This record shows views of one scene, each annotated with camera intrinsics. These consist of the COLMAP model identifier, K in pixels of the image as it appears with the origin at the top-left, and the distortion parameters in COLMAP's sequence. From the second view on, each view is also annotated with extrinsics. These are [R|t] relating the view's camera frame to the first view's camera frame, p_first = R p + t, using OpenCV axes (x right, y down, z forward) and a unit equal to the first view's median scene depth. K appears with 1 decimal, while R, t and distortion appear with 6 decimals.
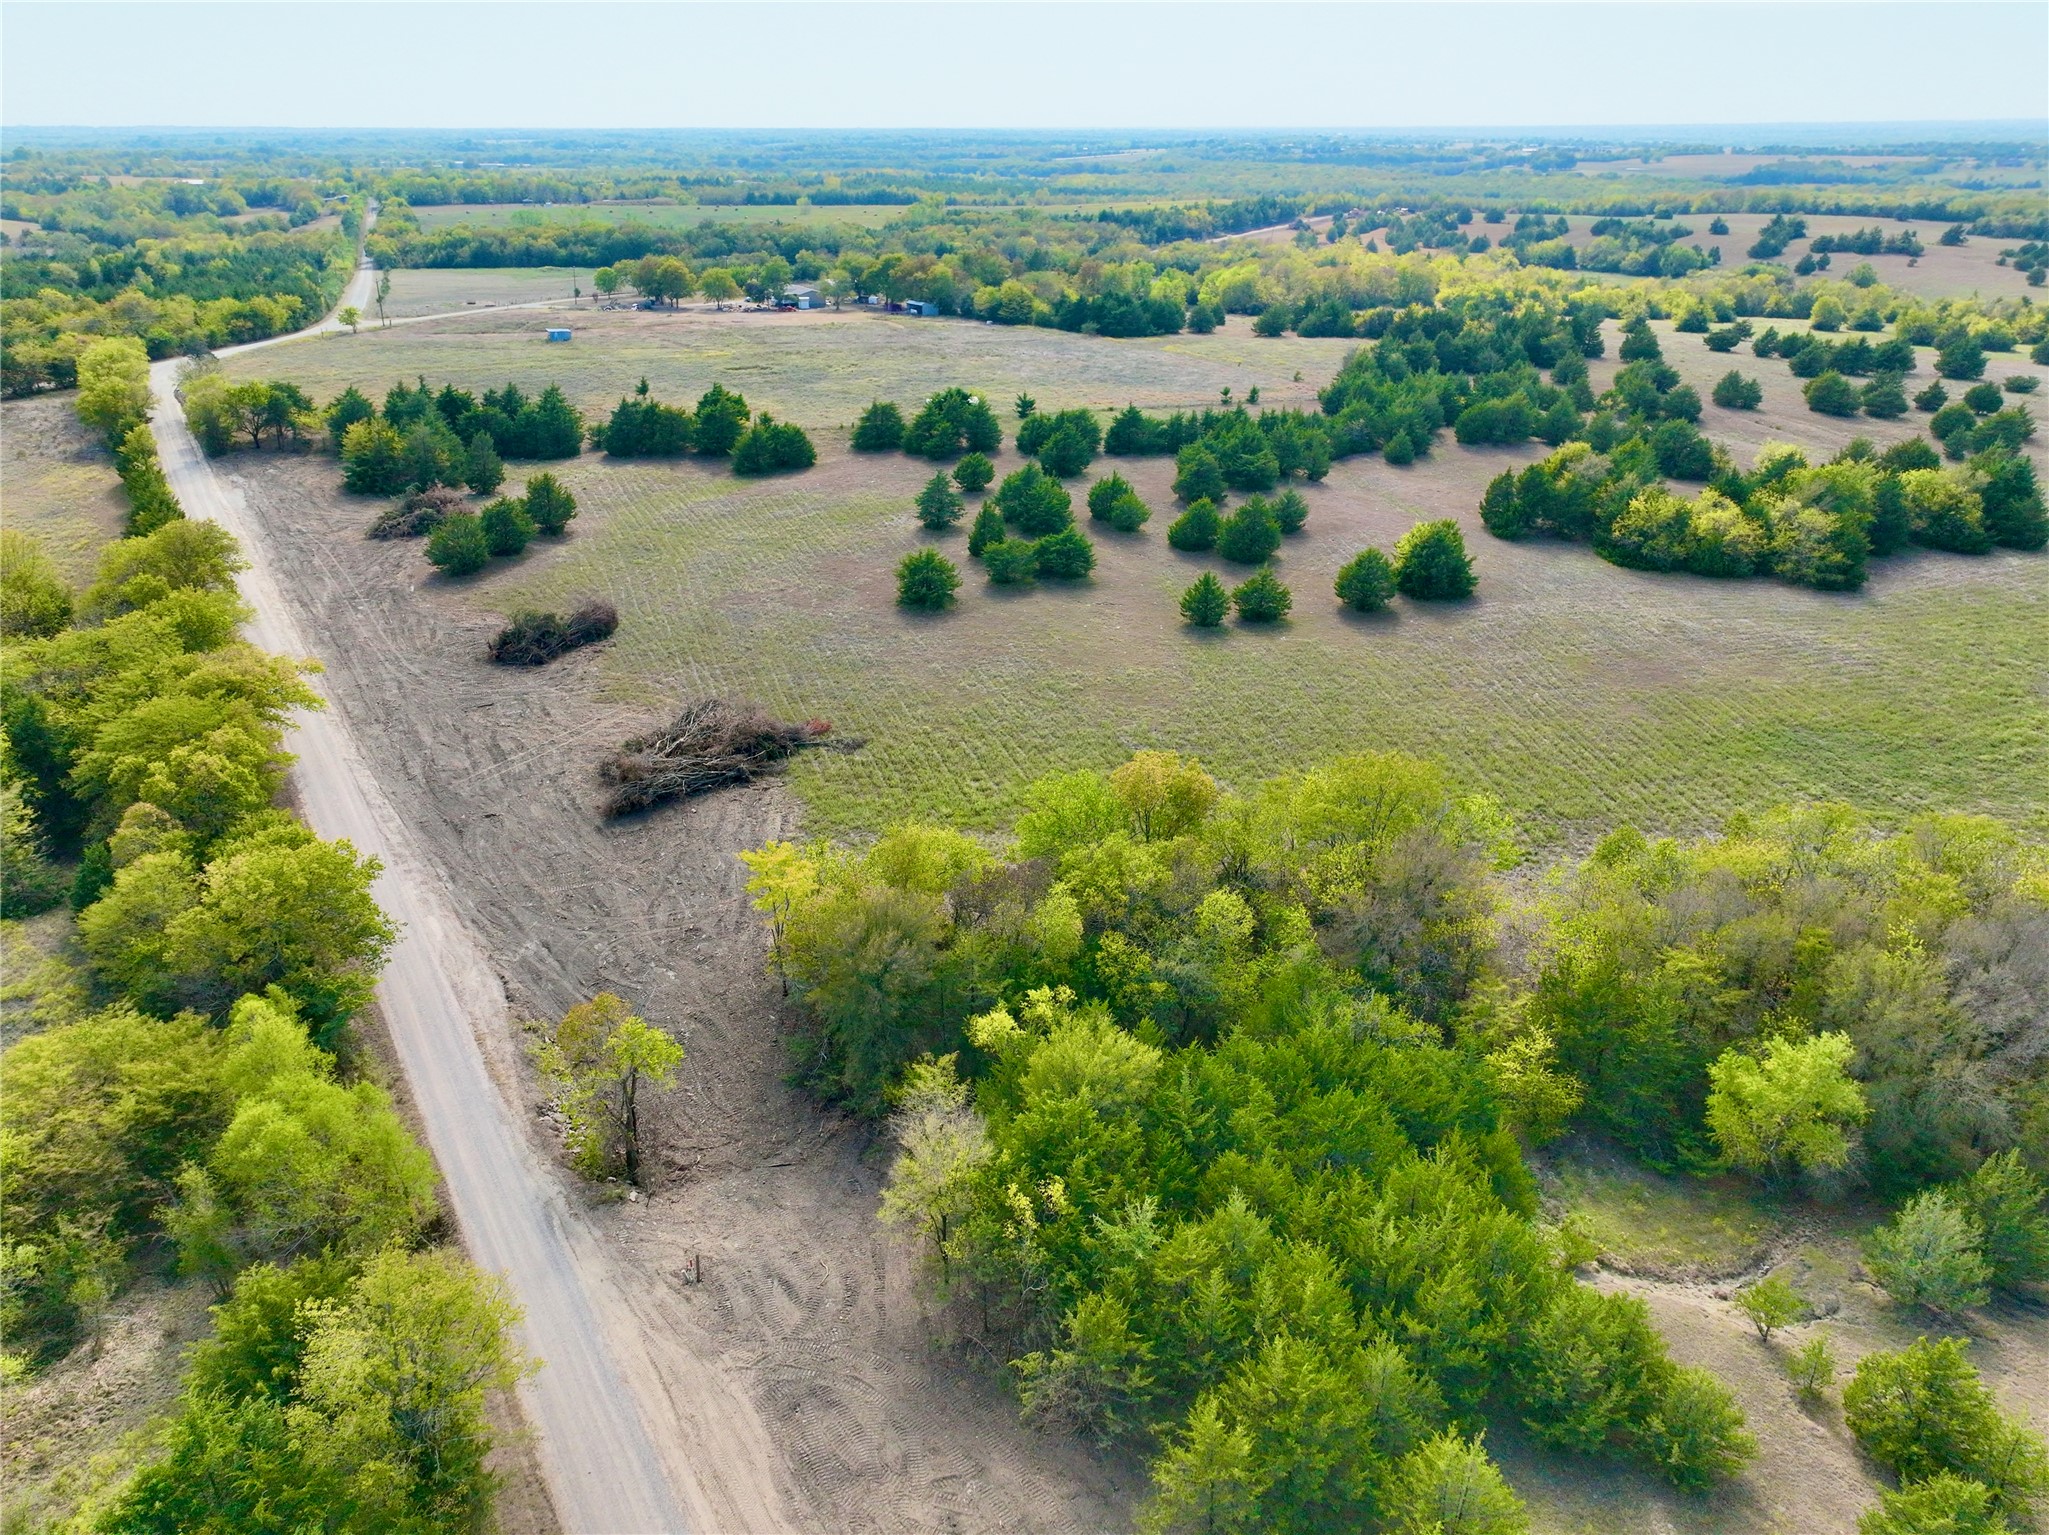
lens RADIAL K [[1443.2, 0, 1027.7], [0, 1443.2, 763.6], [0, 0, 1]] dist [-0.003246, 0.021136]
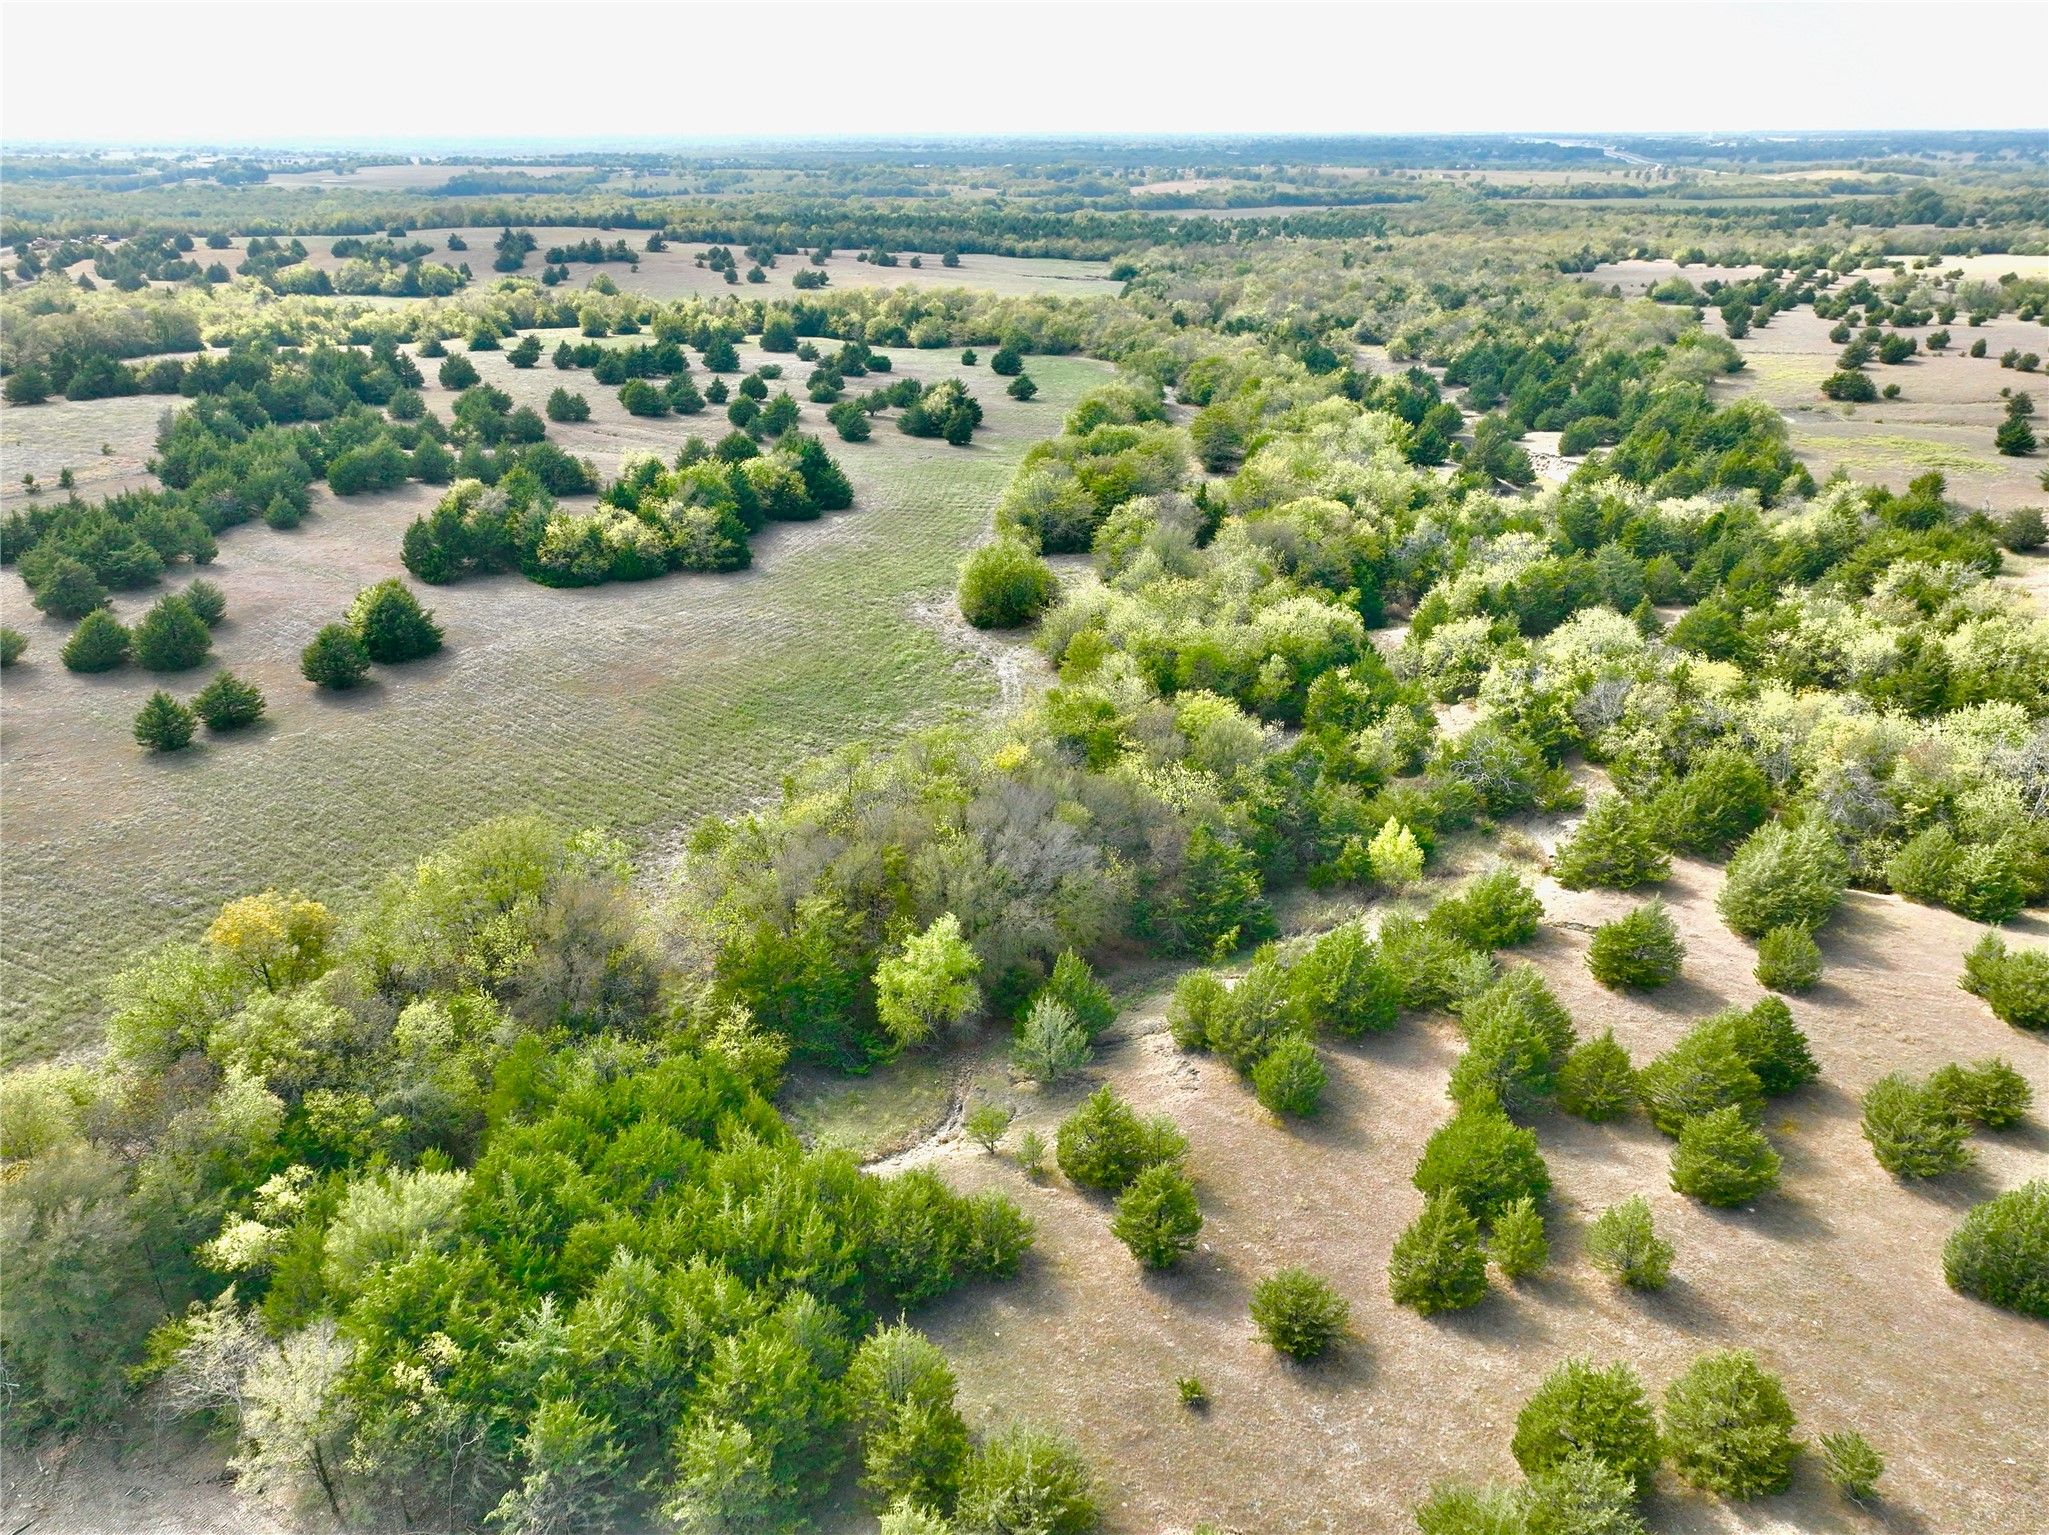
lens RADIAL K [[1443.2, 0, 1029.0], [0, 1443.2, 766.0], [0, 0, 1]] dist [-0.003246, 0.021136]
pose [[0.697756, -0.287659, 0.656041, -0.068713], [0.289123, 0.951010, 0.109489, -0.021151], [-0.655397, 0.113280, 0.746741, -0.012671]]
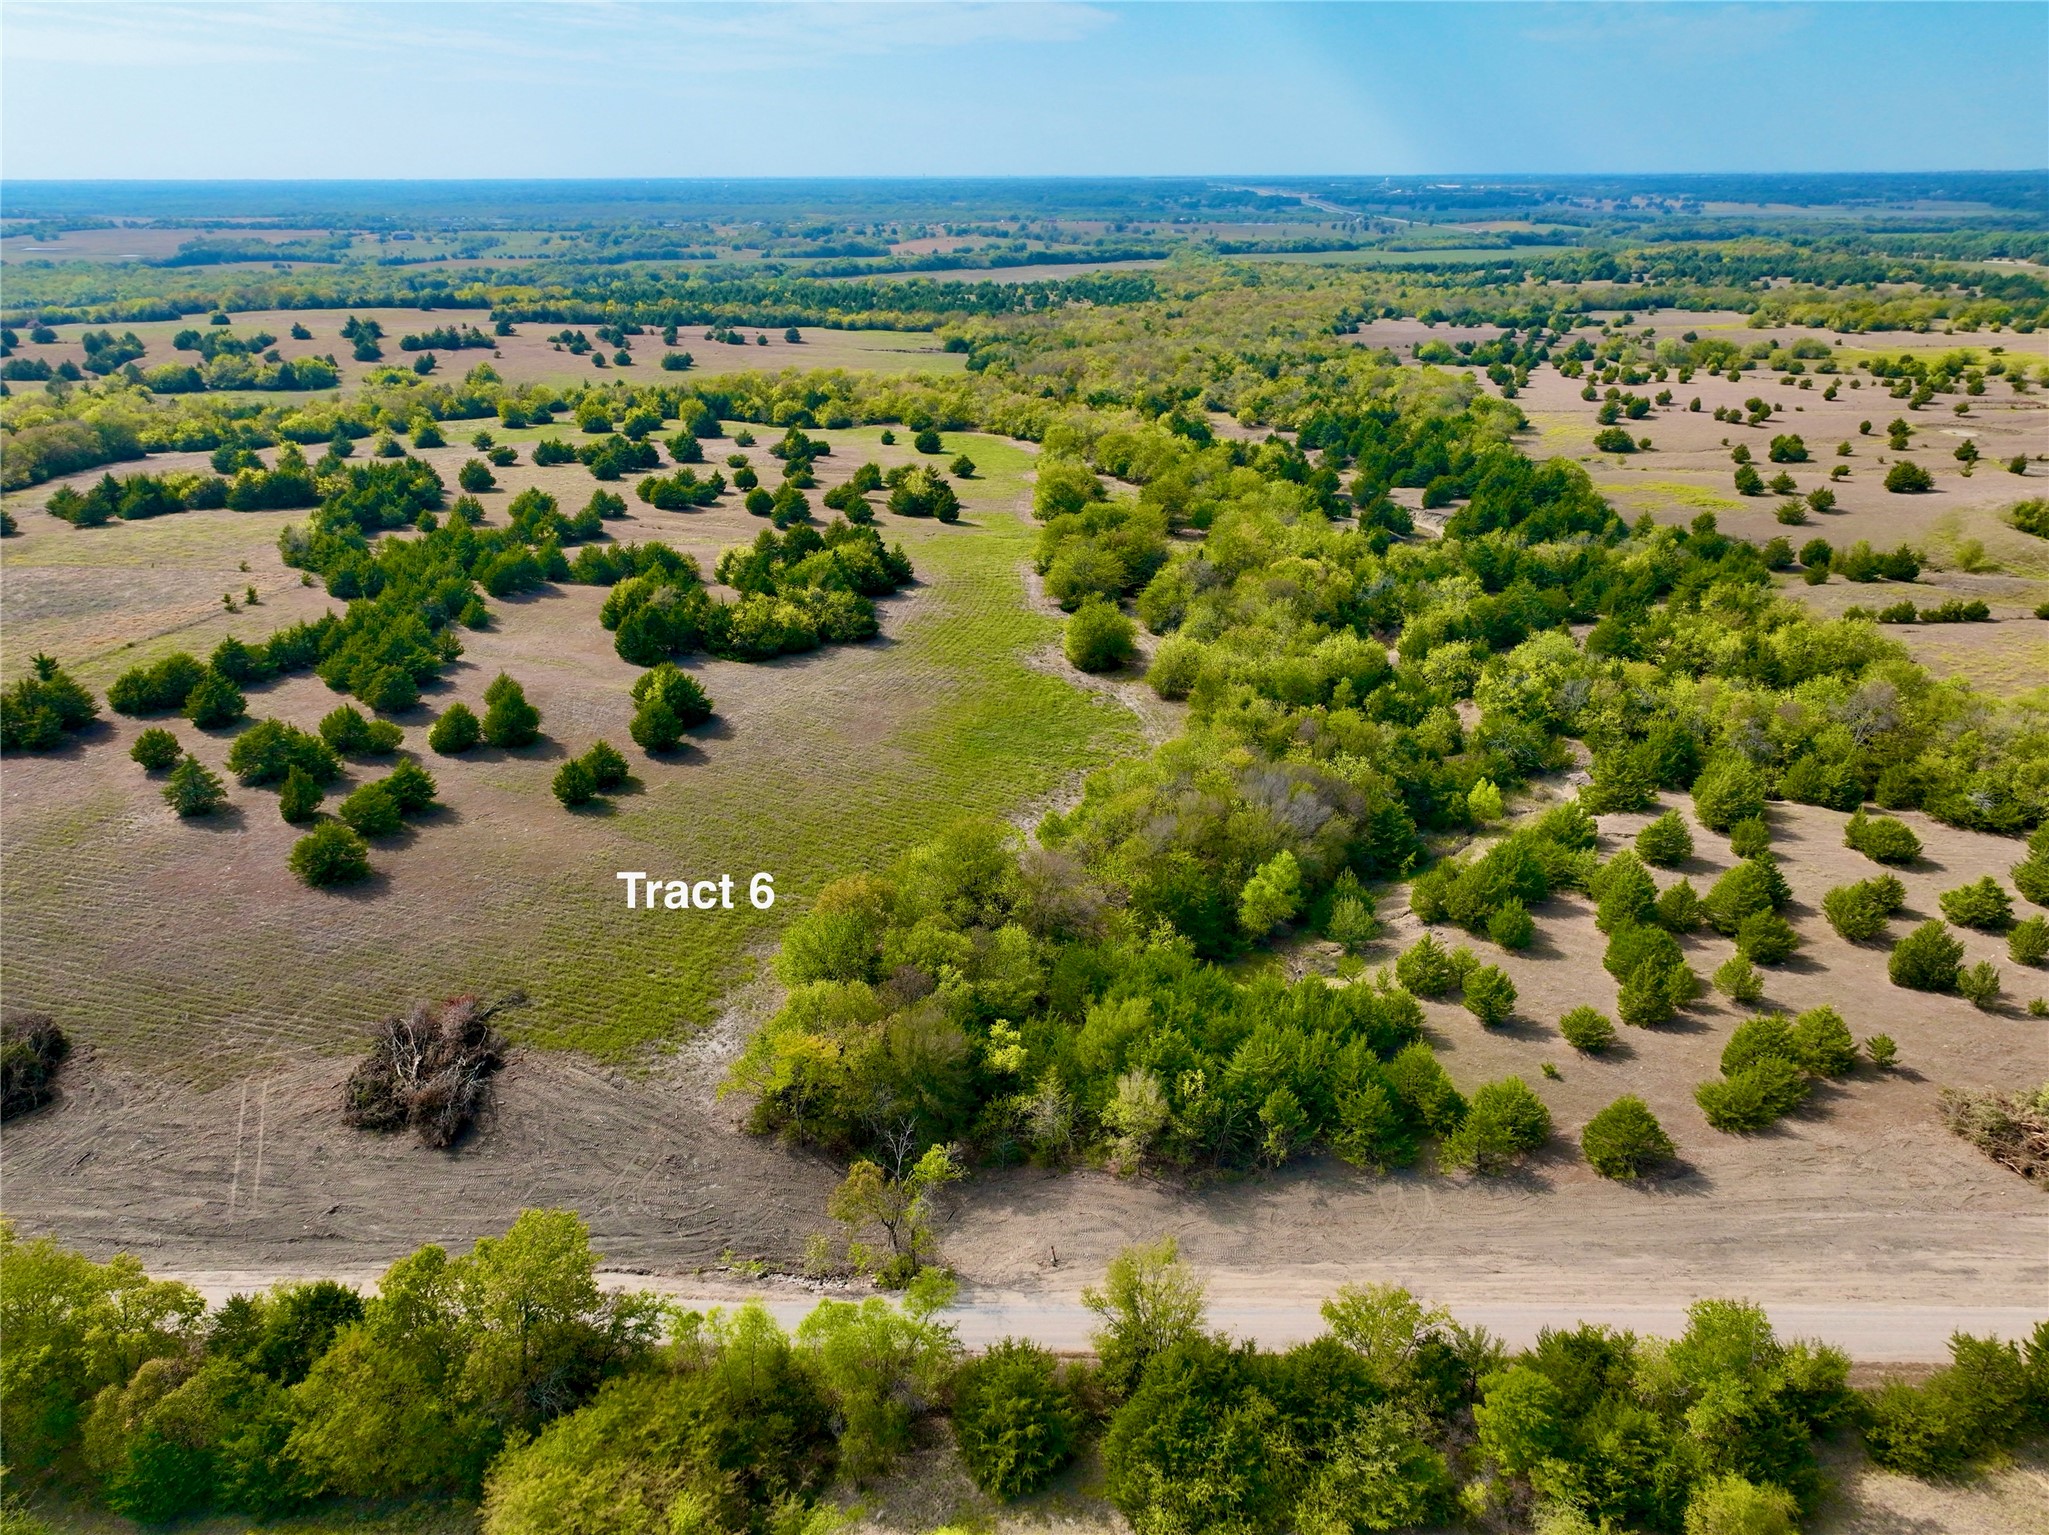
lens RADIAL K [[1443.2, 0, 1027.1], [0, 1443.2, 773.8], [0, 0, 1]] dist [-0.003246, 0.021136]
pose [[0.552234, -0.321993, 0.768998, -0.402781], [0.341703, 0.928786, 0.143515, -0.113982], [-0.760445, 0.183515, 0.622933, -0.010413]]
